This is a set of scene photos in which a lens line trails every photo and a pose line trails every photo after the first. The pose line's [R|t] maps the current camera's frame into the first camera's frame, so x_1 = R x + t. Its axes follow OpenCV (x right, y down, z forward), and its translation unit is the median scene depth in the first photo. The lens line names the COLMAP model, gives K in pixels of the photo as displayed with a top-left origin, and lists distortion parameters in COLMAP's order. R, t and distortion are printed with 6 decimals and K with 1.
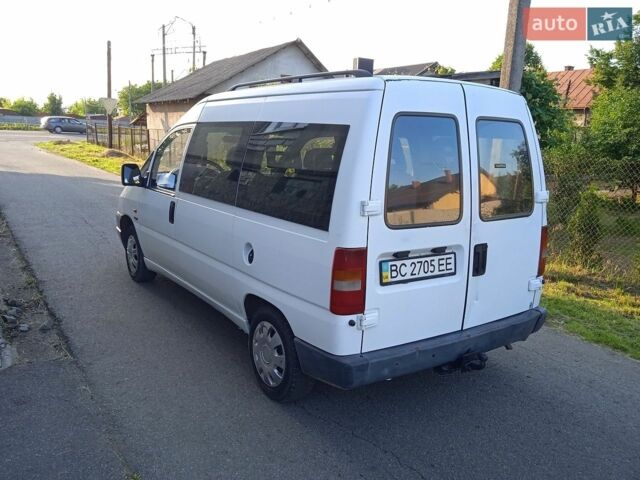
lens RADIAL K [[525.1, 0, 317.2], [0, 525.1, 237.5], [0, 0, 1]] dist [0.039548, -0.027861]
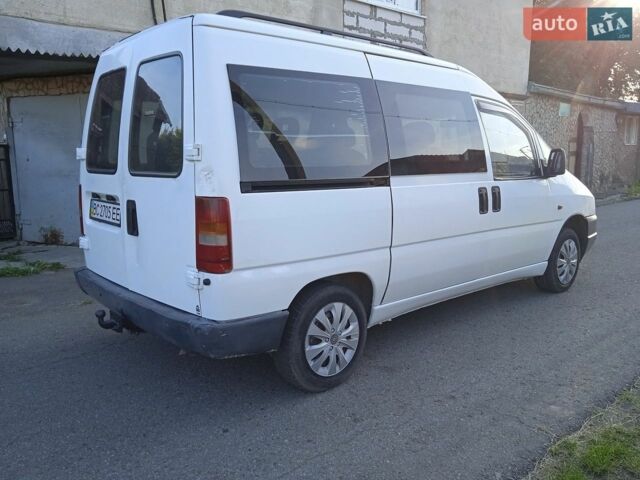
lens RADIAL K [[525.1, 0, 318.3], [0, 525.1, 240.9], [0, 0, 1]] dist [0.039548, -0.027861]
pose [[0.131776, 0.120382, -0.983943, 1.267122], [-0.179172, 0.979142, 0.095798, -0.064632], [0.974952, 0.163671, 0.150597, 1.192781]]
